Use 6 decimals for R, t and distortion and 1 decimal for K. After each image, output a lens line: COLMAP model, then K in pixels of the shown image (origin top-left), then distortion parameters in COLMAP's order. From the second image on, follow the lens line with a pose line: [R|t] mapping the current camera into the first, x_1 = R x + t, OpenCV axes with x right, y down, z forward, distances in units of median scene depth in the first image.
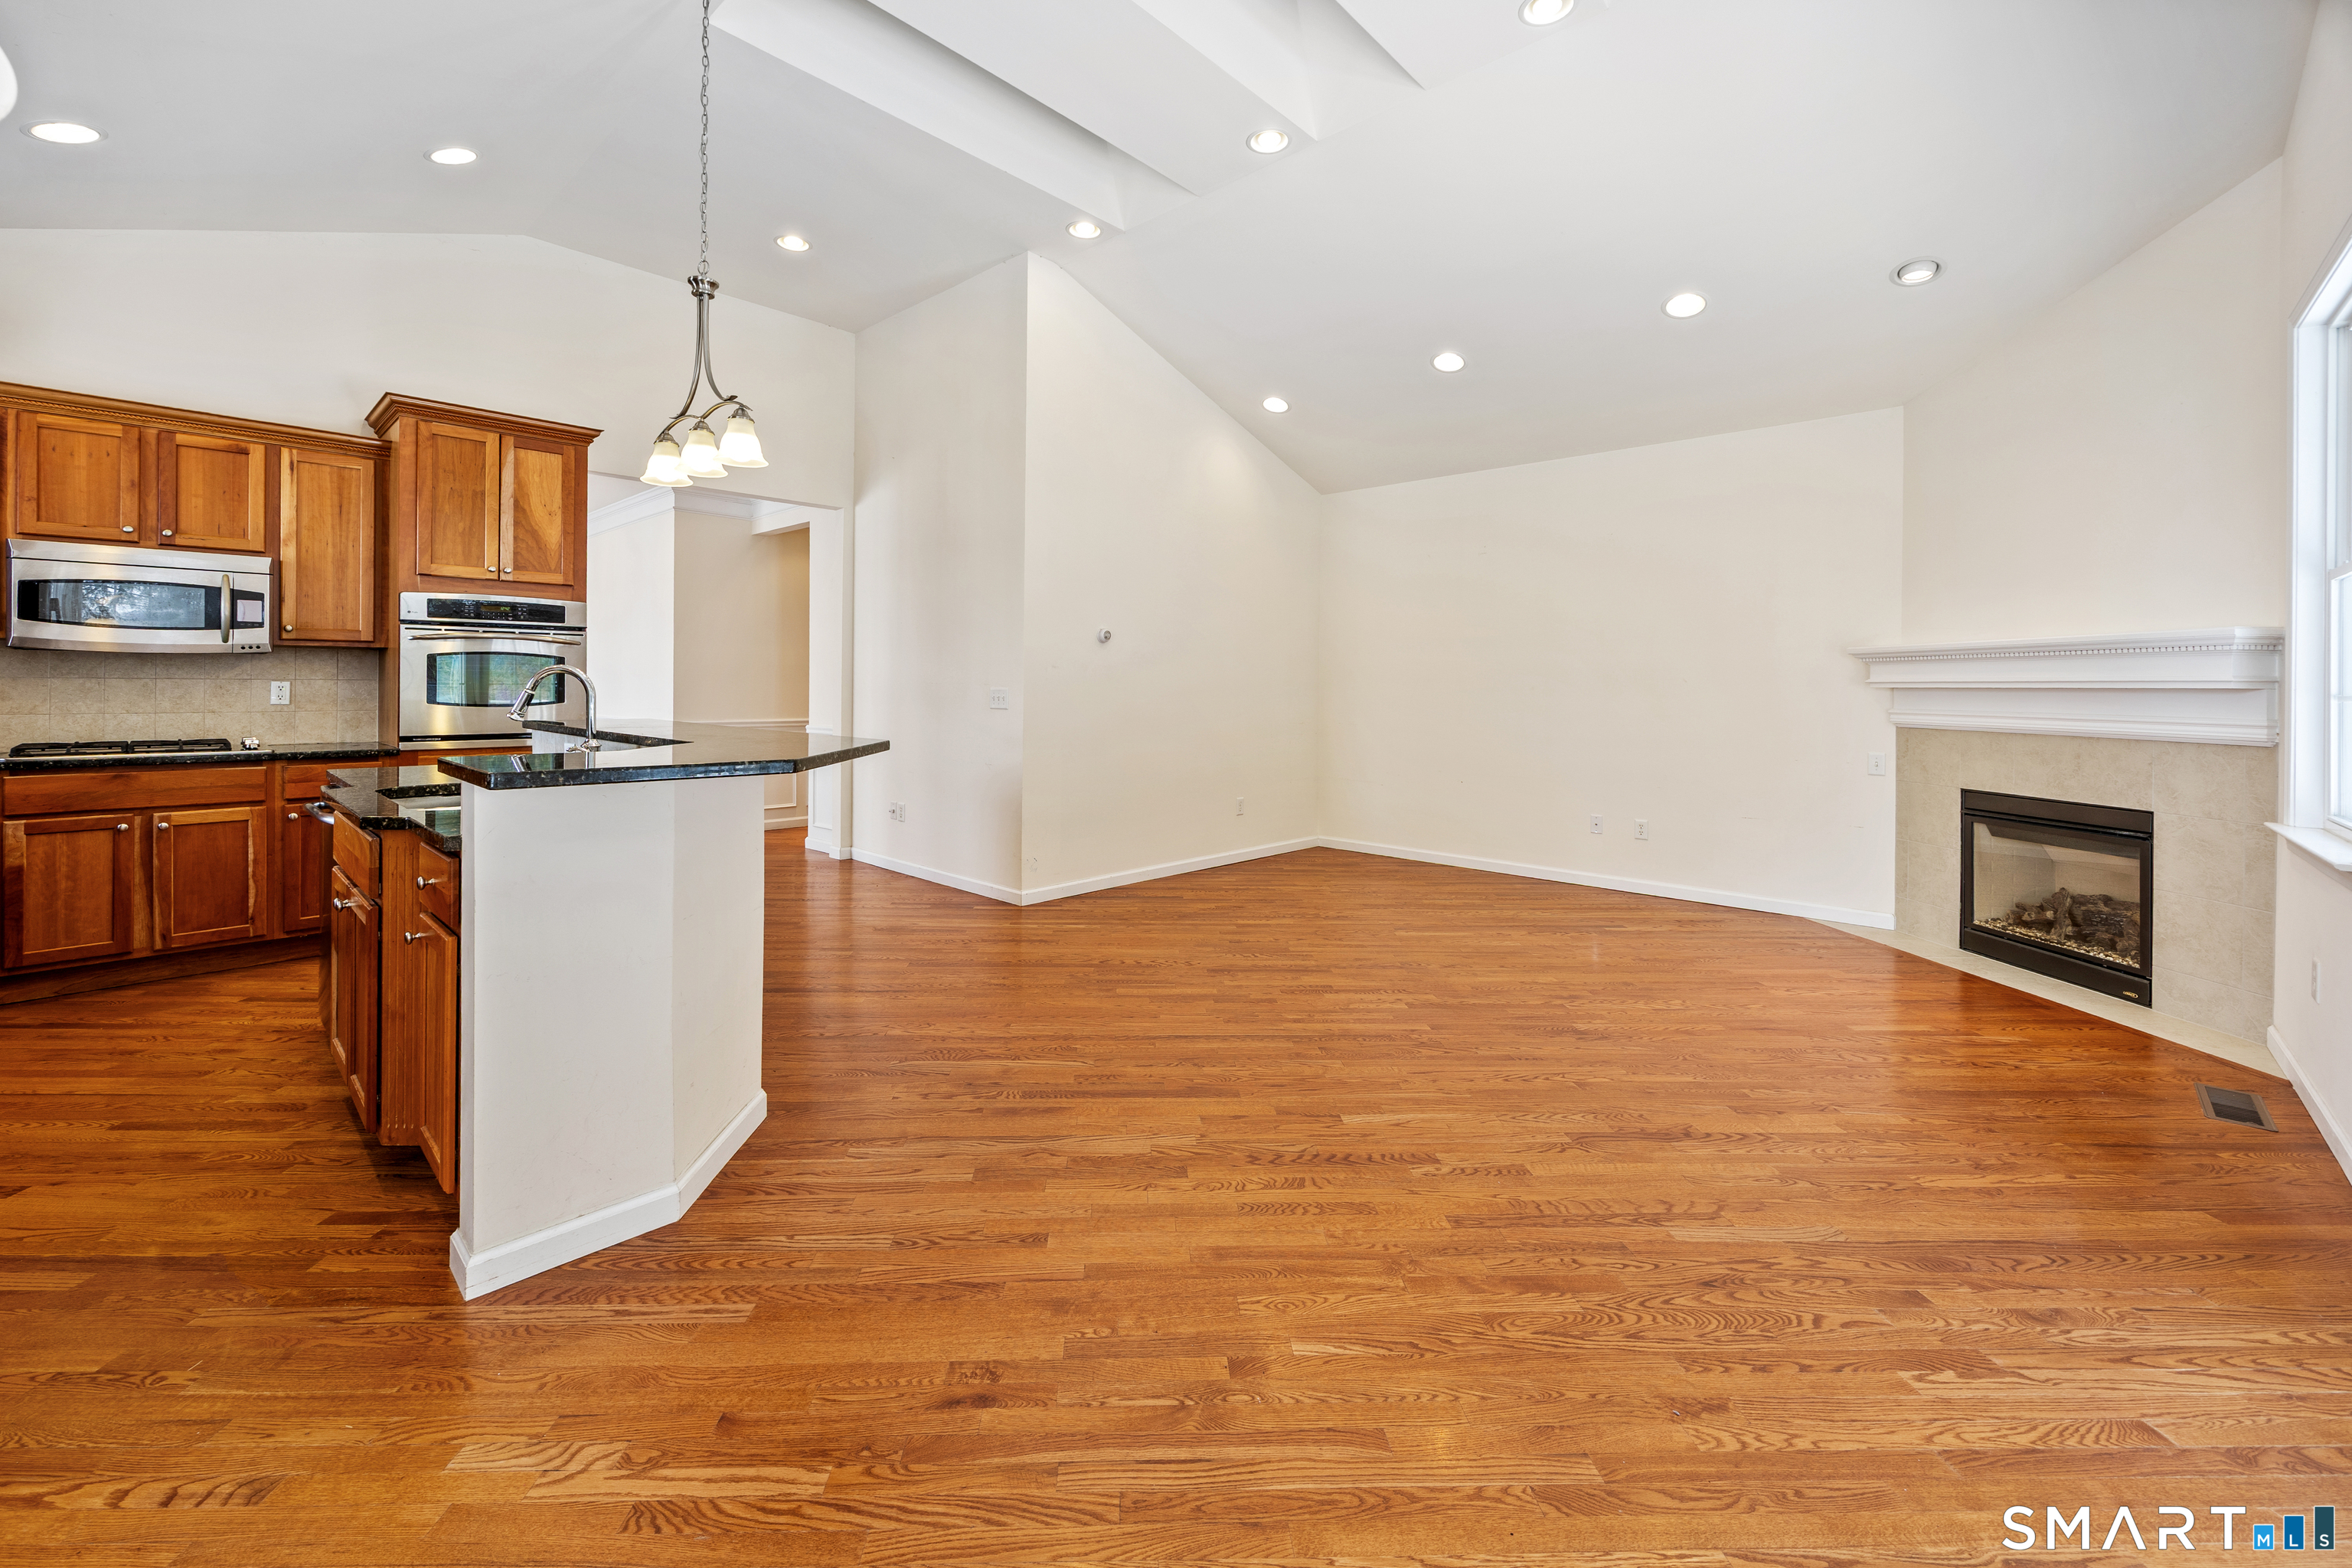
lens RADIAL K [[972.8, 0, 1170.6], [0, 972.8, 683.7], [0, 0, 1]] dist [-0.000652, -0.000371]
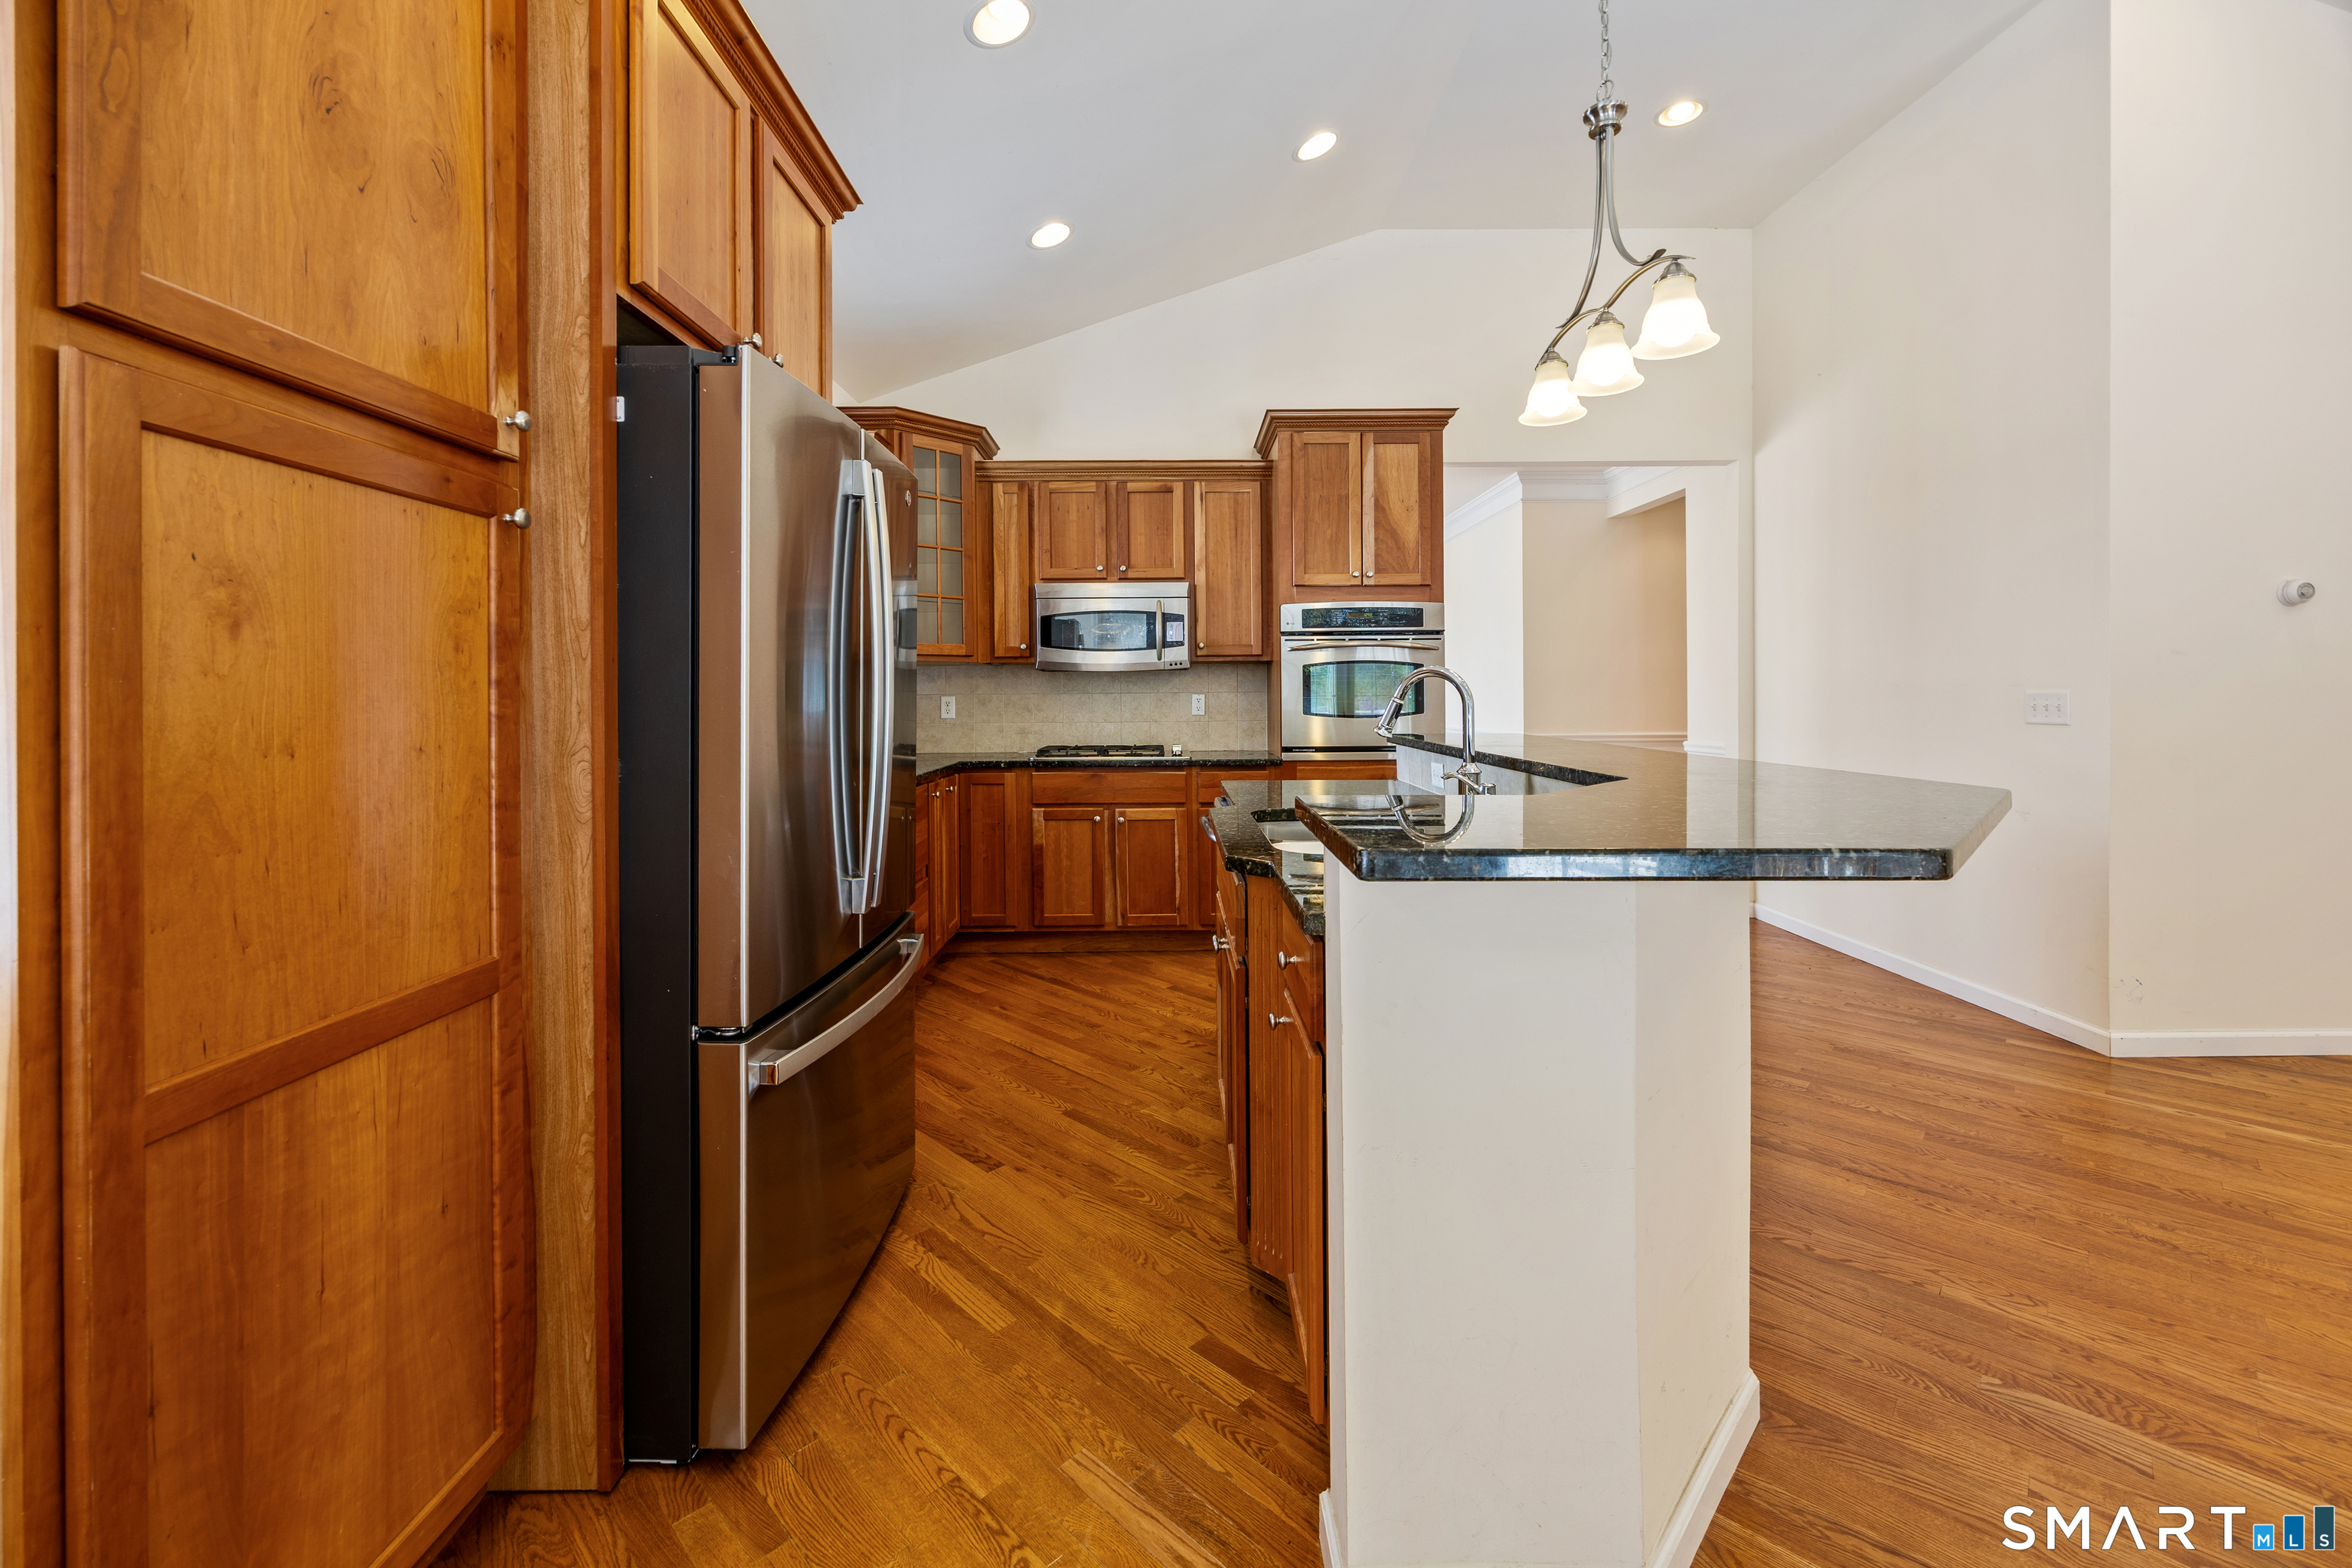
lens RADIAL K [[969.6, 0, 1160.7], [0, 969.6, 705.0], [0, 0, 1]] dist [0.000048, -0.000067]
pose [[0.690630, -0.005524, -0.723187, -0.154577], [0.013897, 0.999888, 0.005634, 0.003284], [0.723075, -0.013941, 0.690629, 0.219217]]
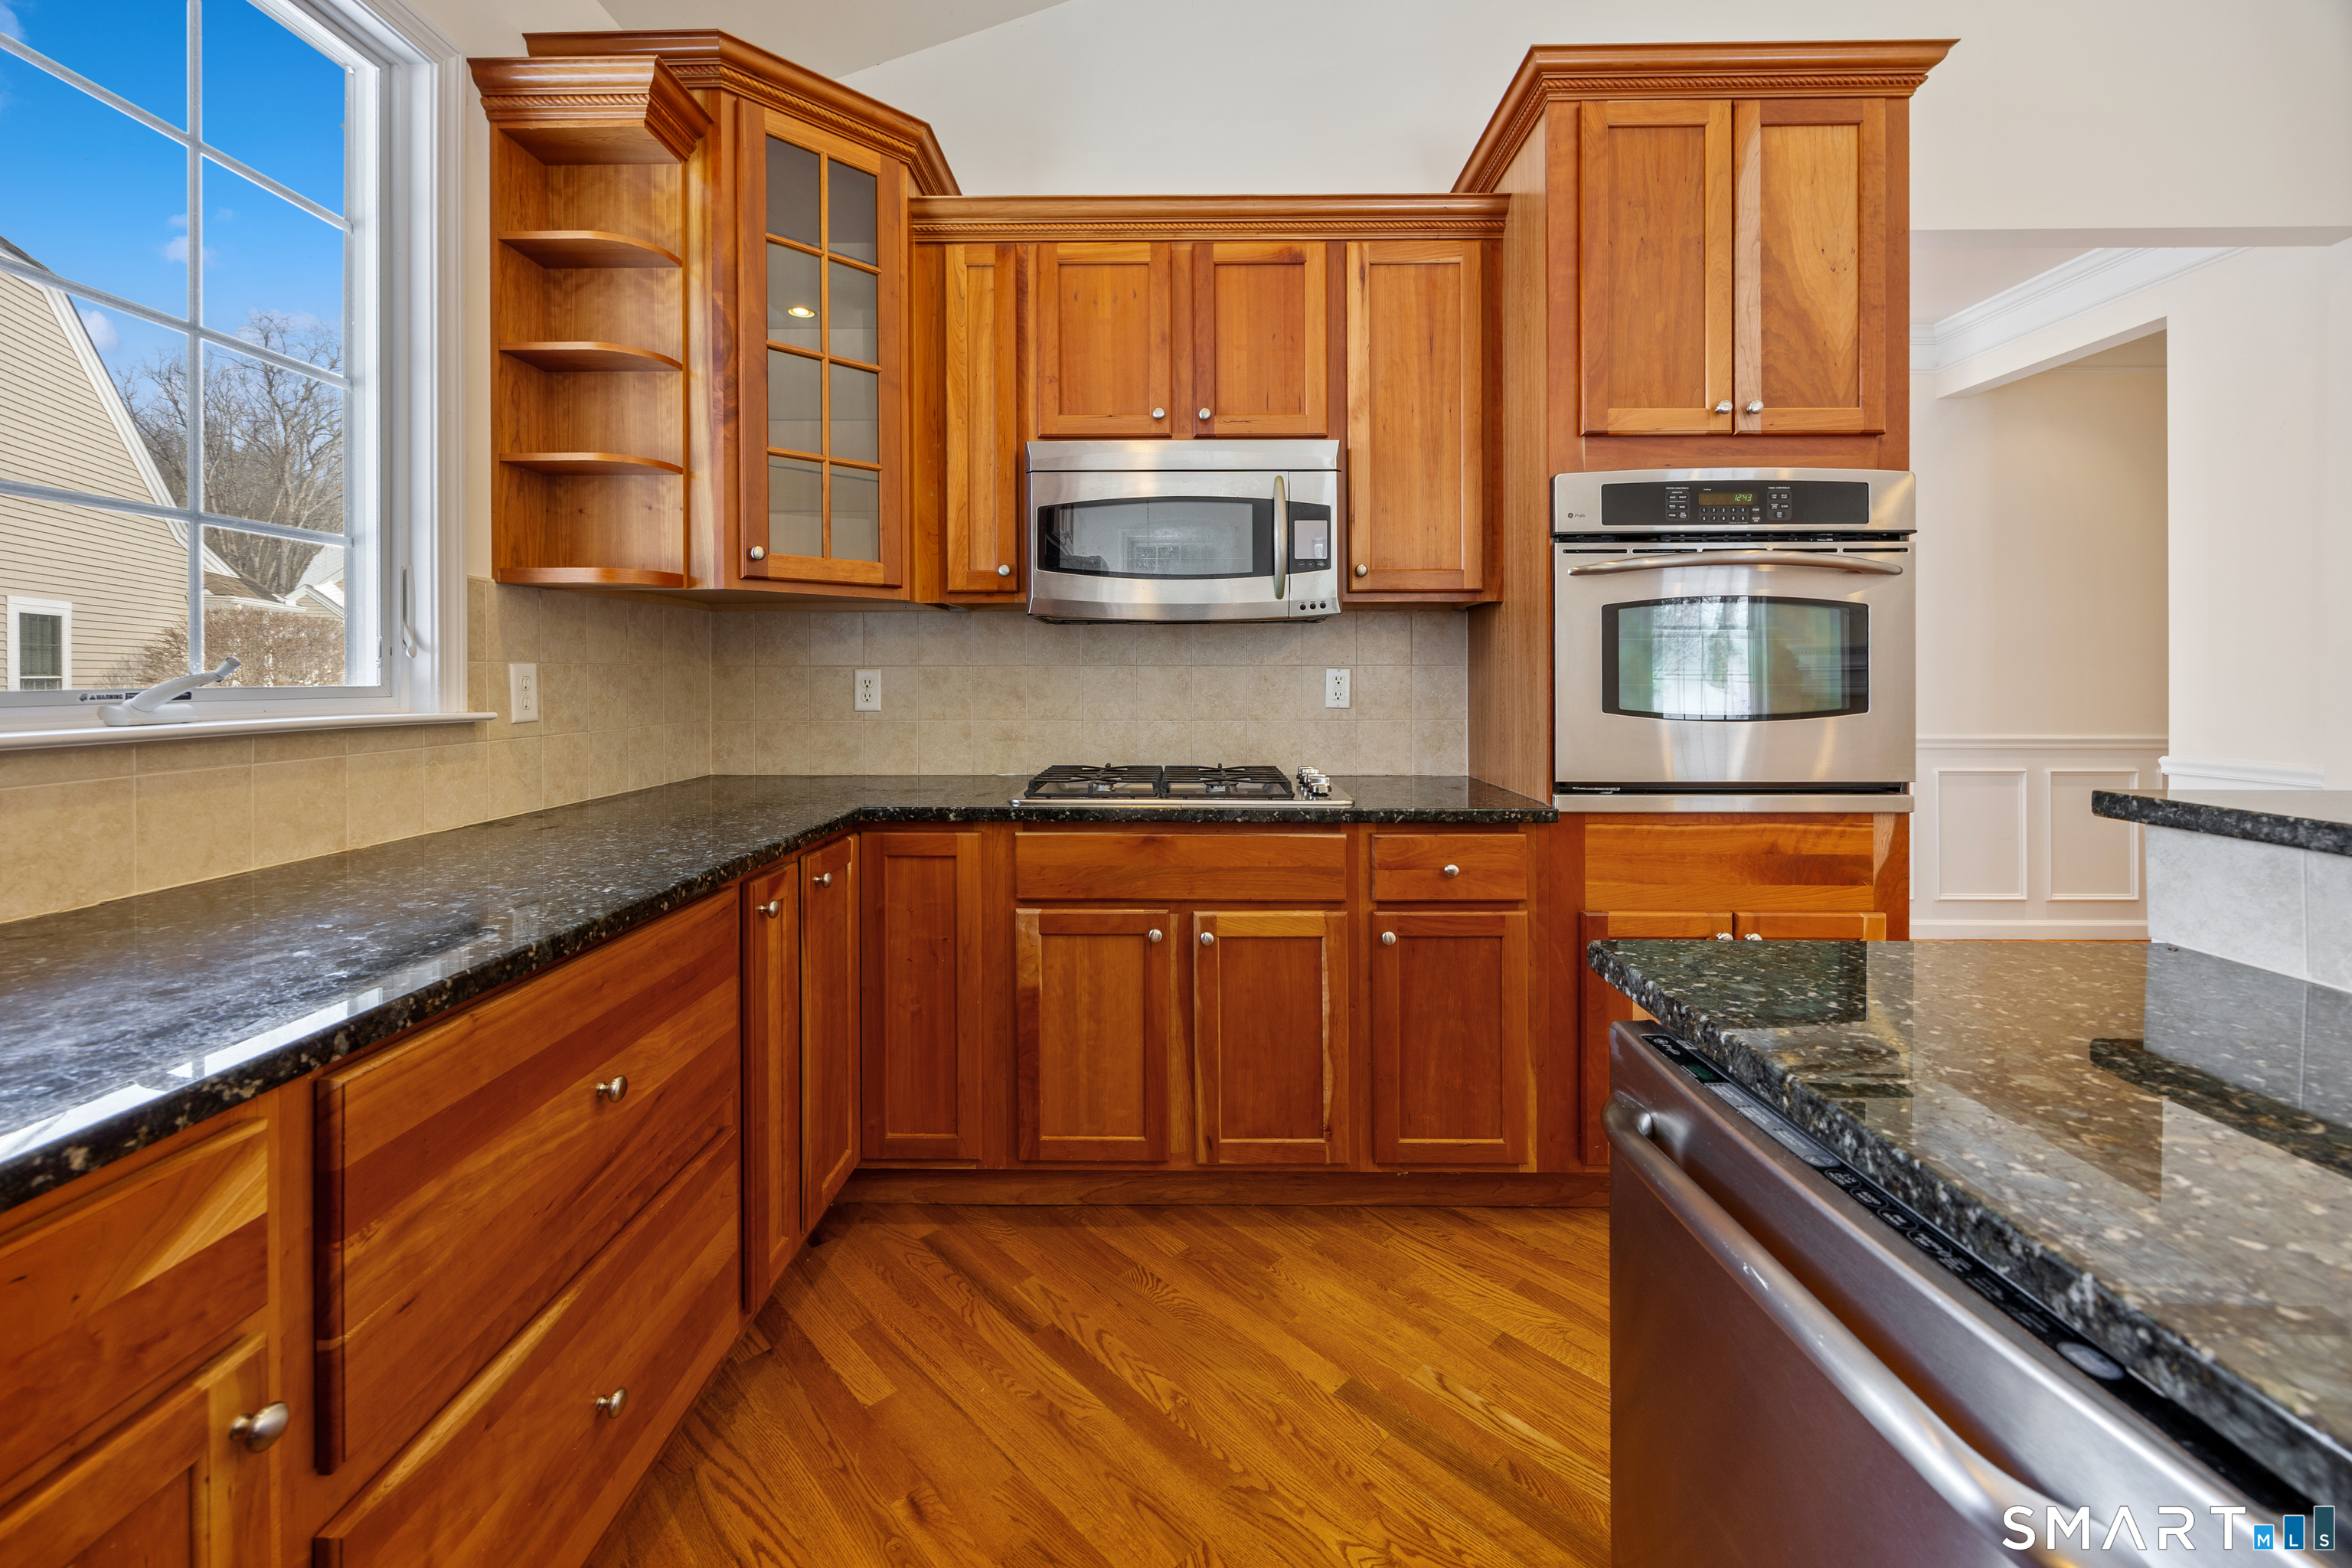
lens RADIAL K [[972.8, 0, 1170.6], [0, 972.8, 683.7], [0, 0, 1]] dist [-0.000652, -0.000371]
pose [[0.683764, -0.001734, -0.729701, -0.606753], [0.008060, 0.999954, 0.005176, 0.003120], [0.729659, -0.009421, 0.683746, 0.571195]]
